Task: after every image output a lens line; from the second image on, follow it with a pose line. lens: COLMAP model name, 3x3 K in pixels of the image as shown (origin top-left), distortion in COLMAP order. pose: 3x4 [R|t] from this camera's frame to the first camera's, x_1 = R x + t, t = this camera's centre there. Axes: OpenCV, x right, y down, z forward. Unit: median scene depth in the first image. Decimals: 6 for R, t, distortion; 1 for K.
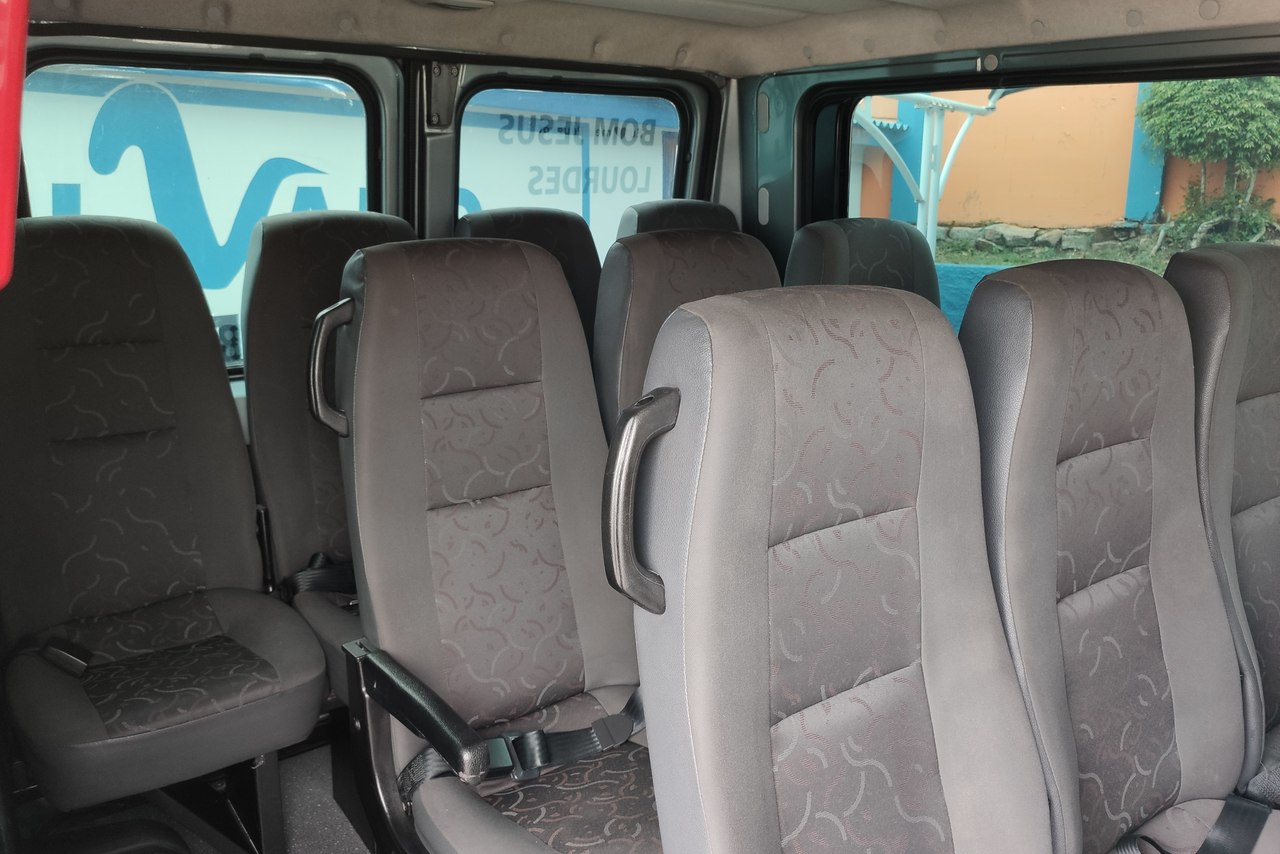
lens RADIAL K [[967.0, 0, 640.0], [0, 967.0, 427.0], [0, 0, 1]] dist [0.073164, -0.110265]
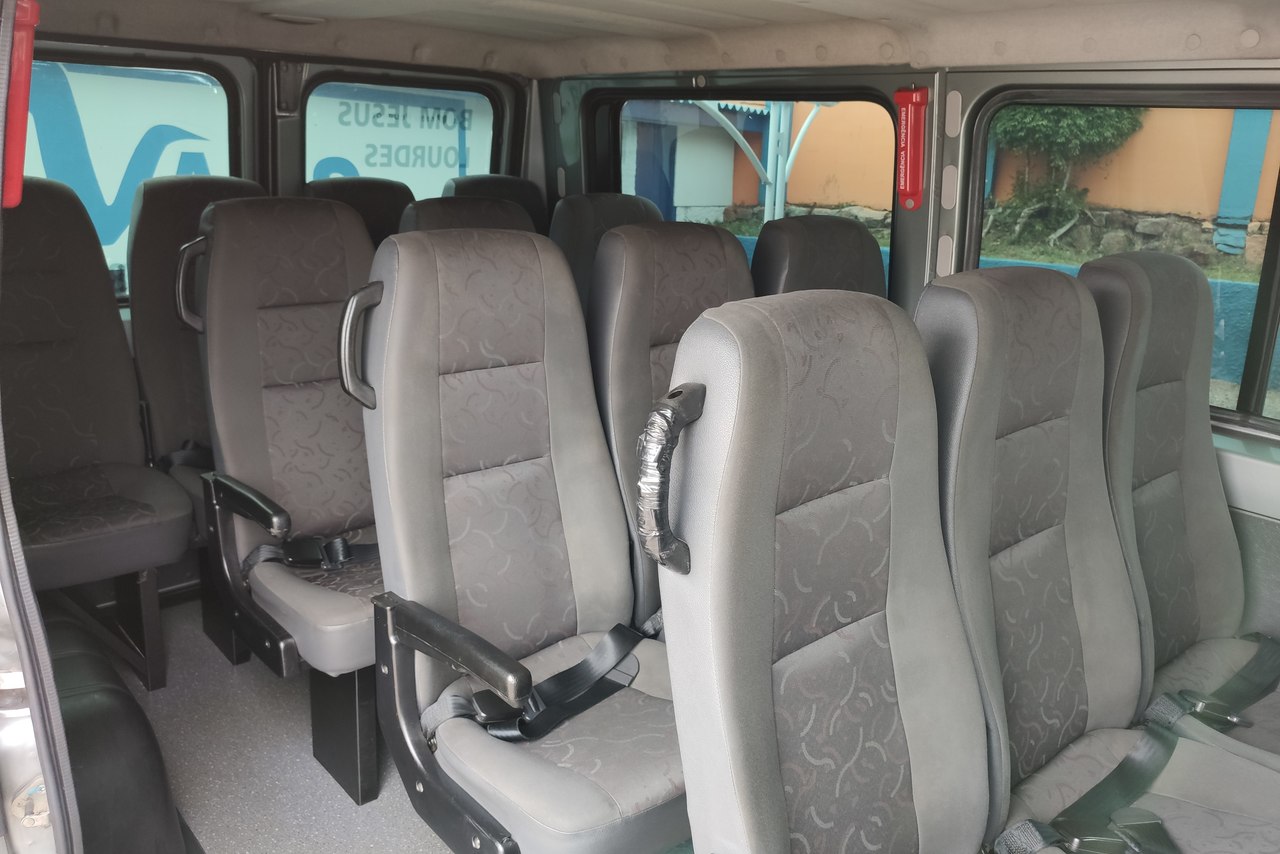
lens RADIAL K [[968.5, 0, 640.0], [0, 968.5, 427.0], [0, 0, 1]] dist [0.081384, -0.140017]
pose [[0.995612, 0.004549, 0.093471, 0.151669], [-0.006779, 0.999700, 0.023553, 0.080401], [-0.093336, -0.024084, 0.995343, -0.369165]]
